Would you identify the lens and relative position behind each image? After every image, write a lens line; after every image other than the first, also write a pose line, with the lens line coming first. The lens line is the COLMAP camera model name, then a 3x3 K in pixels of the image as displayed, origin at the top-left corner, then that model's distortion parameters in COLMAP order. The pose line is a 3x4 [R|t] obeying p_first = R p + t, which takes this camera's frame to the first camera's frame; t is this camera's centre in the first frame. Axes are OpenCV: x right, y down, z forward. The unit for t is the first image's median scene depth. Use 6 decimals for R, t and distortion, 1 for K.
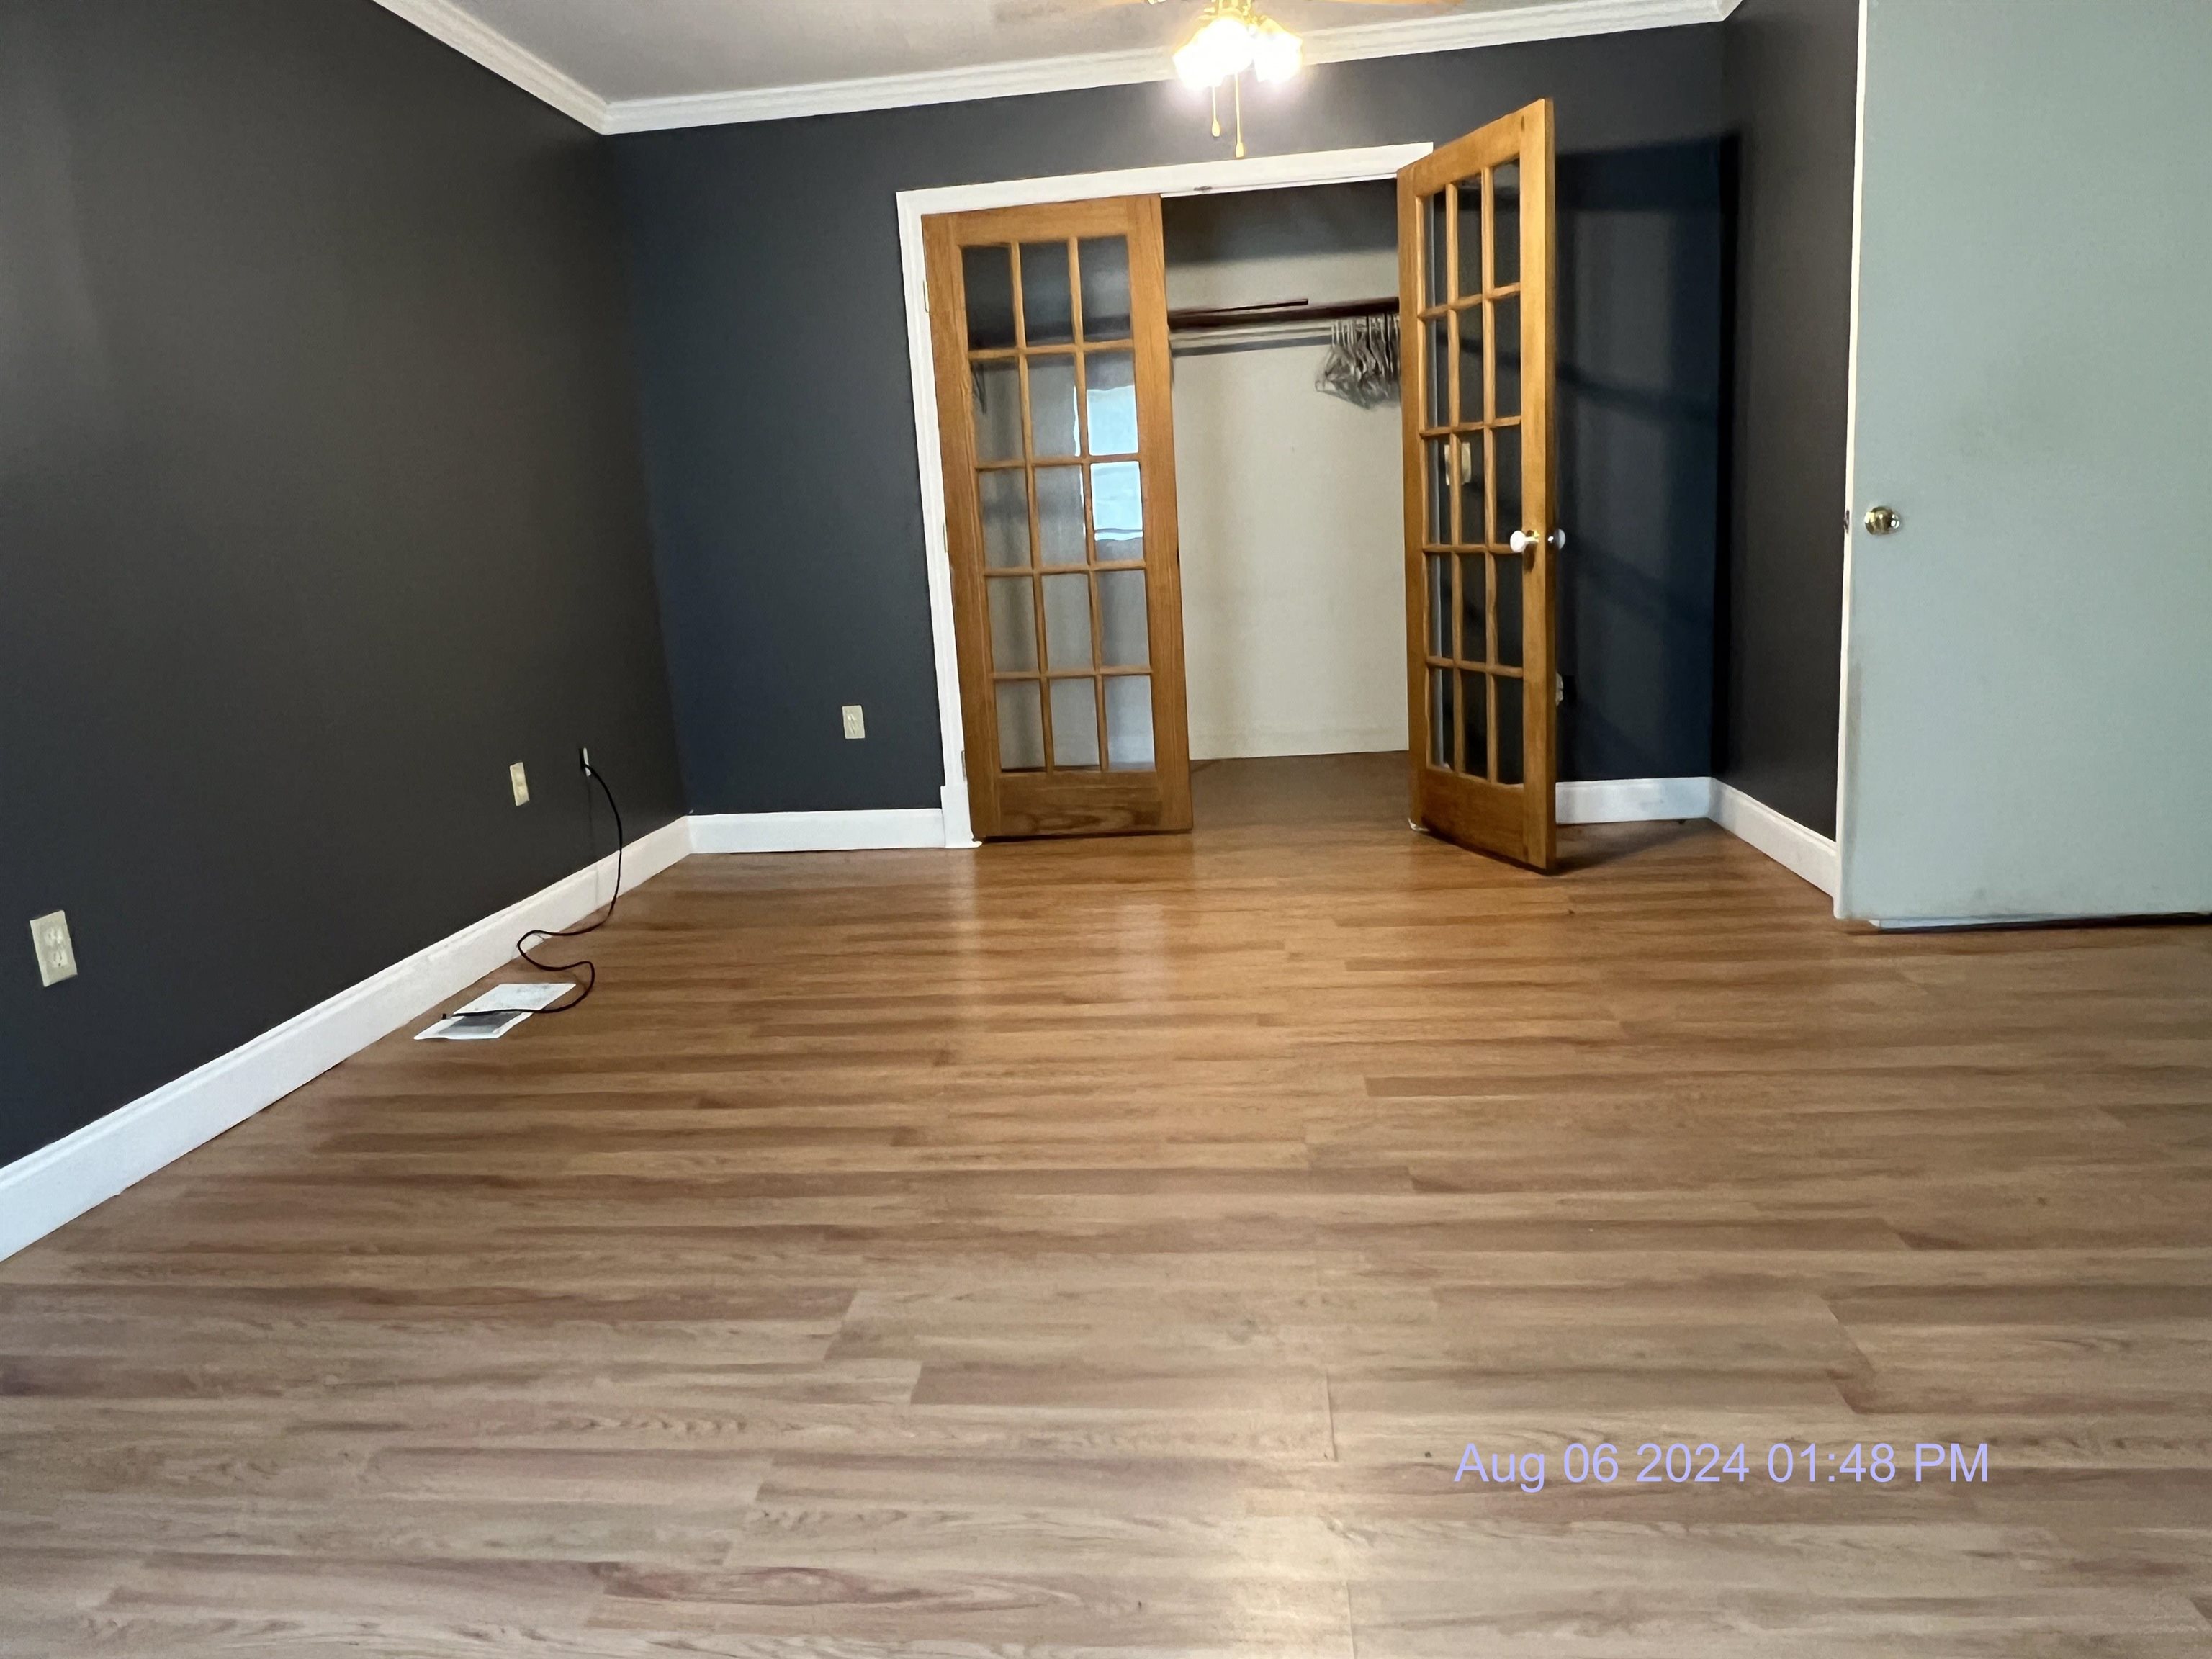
lens RADIAL K [[1486.2, 0, 1106.0], [0, 1486.2, 829.5], [0, 0, 1]] dist [-0.005470, -0.002302]
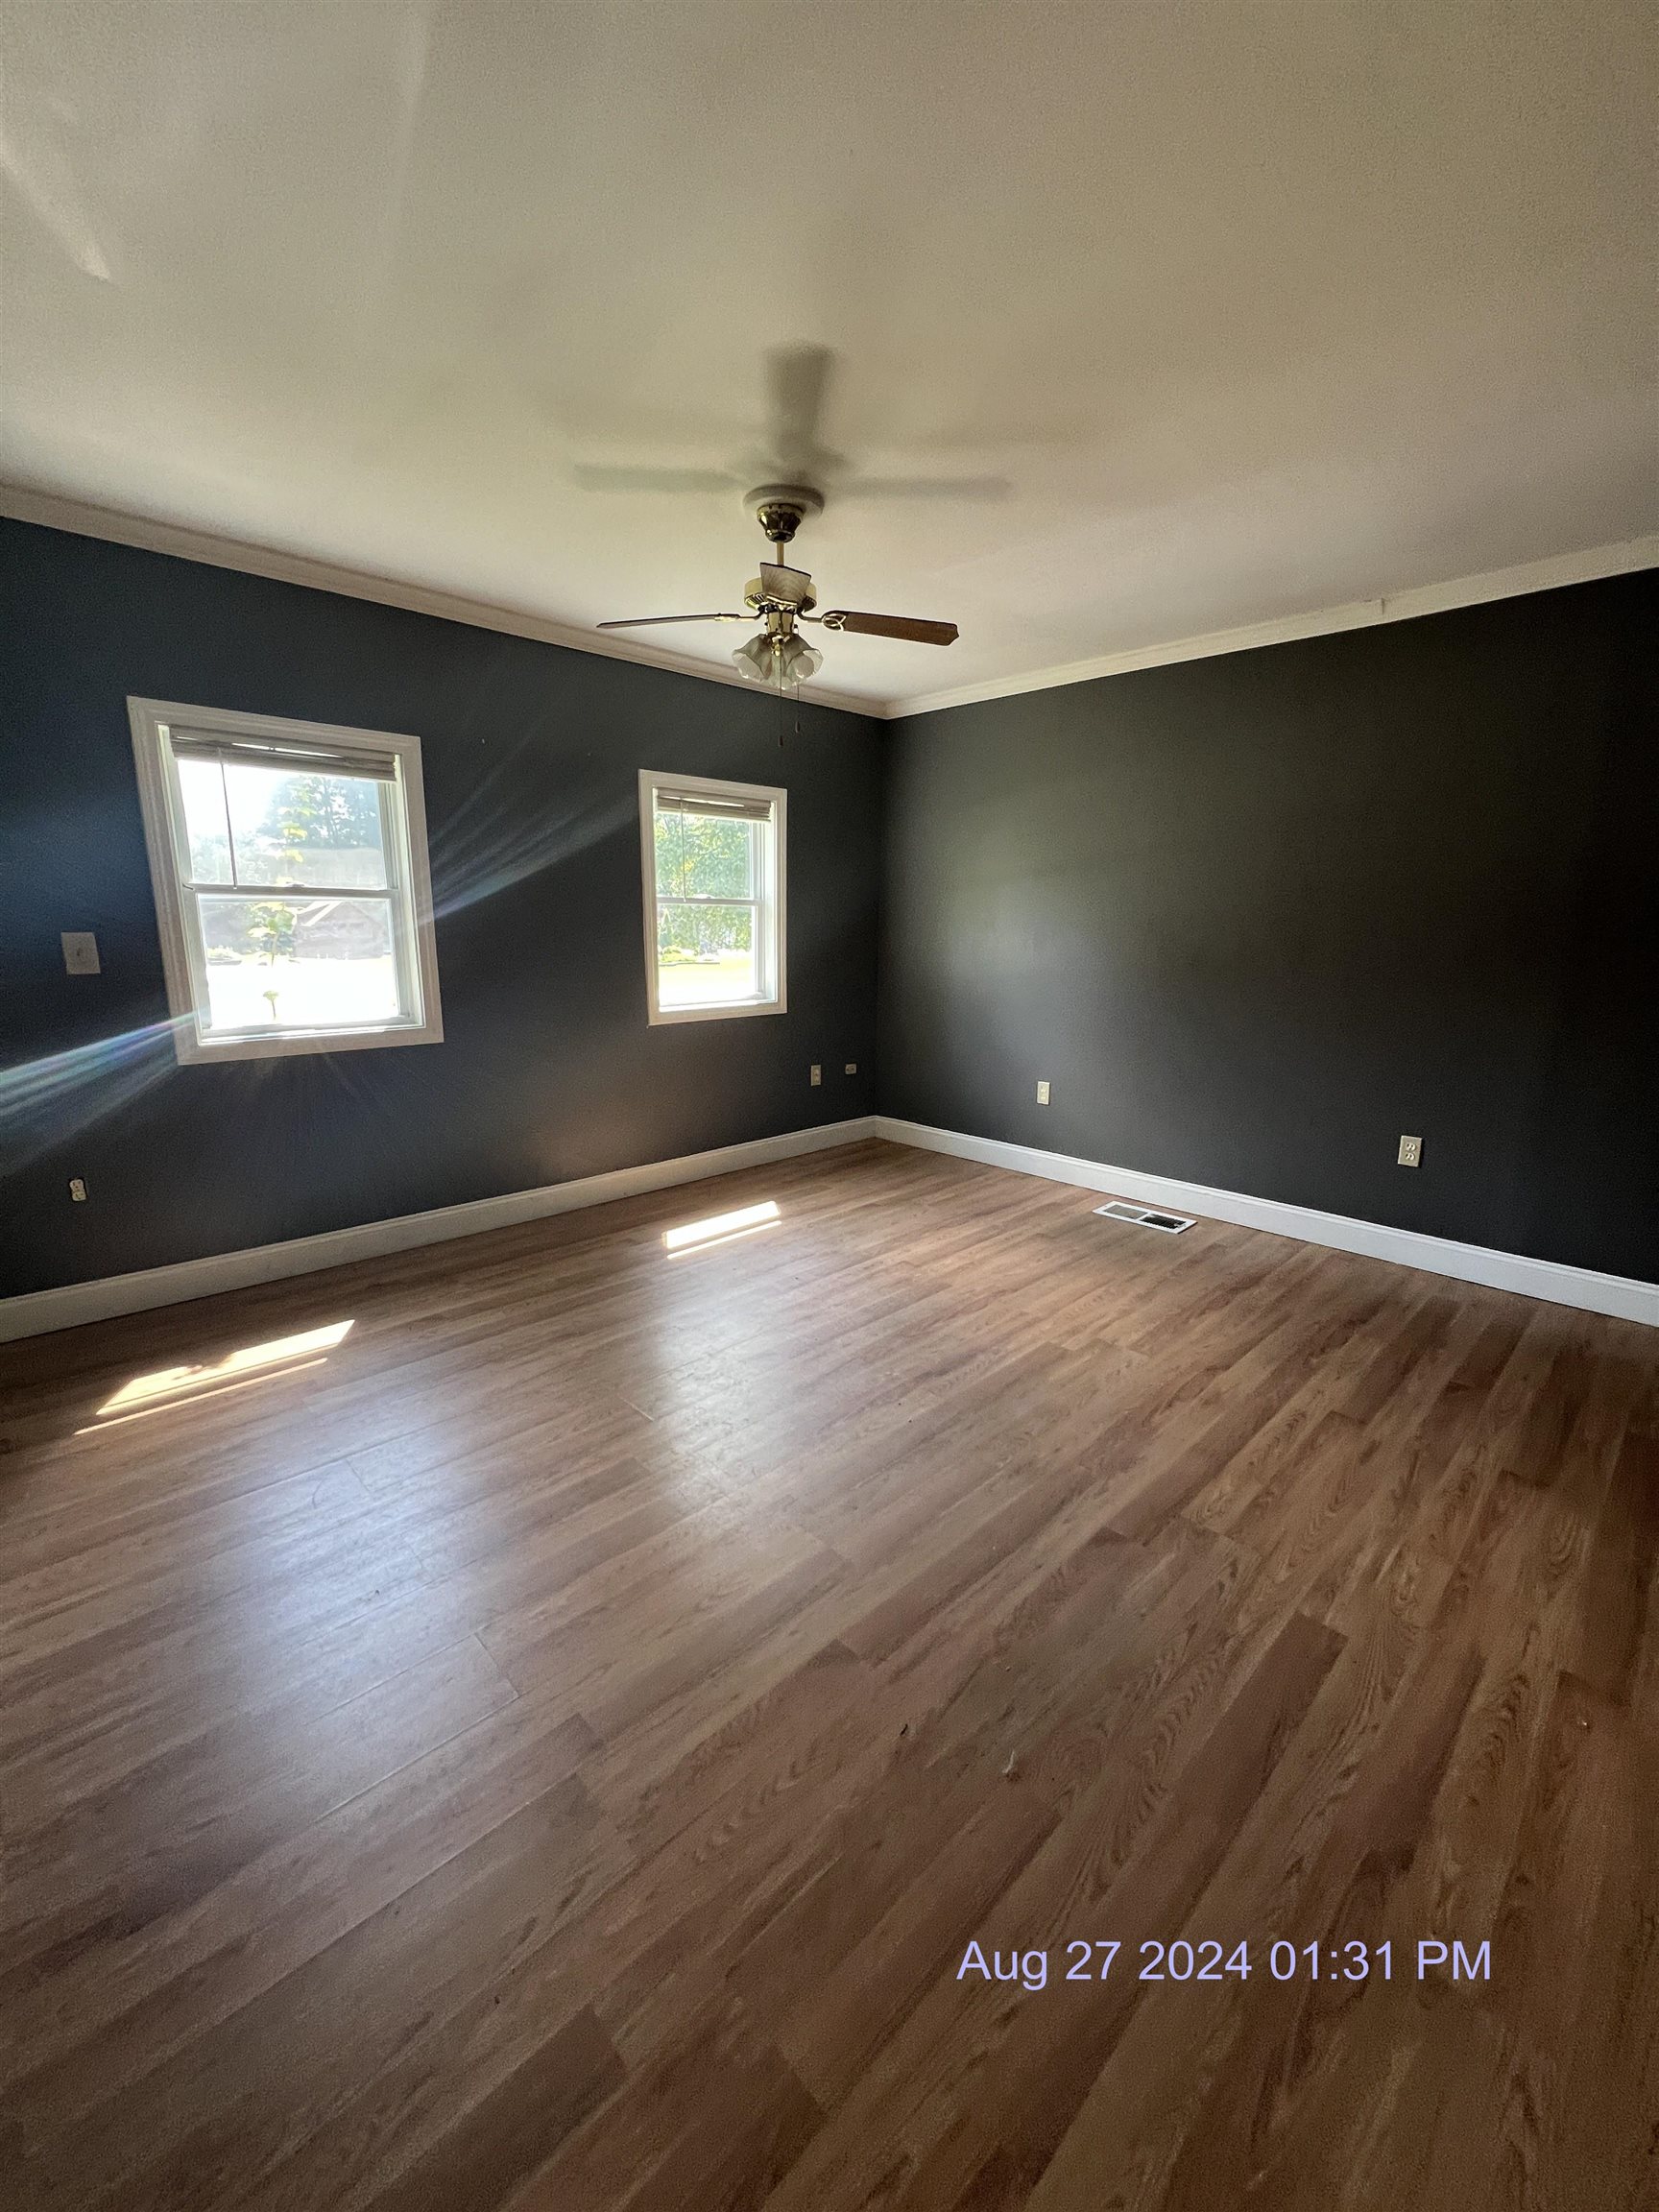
lens RADIAL K [[879.6, 0, 829.5], [0, 879.6, 1106.0], [0, 0, 1]] dist [0.000556, 0.000003]
pose [[-0.638617, 0.211525, -0.739882, 0.903201], [-0.127882, 0.918938, 0.373094, -0.399410], [0.758824, 0.332882, -0.559799, 1.124114]]
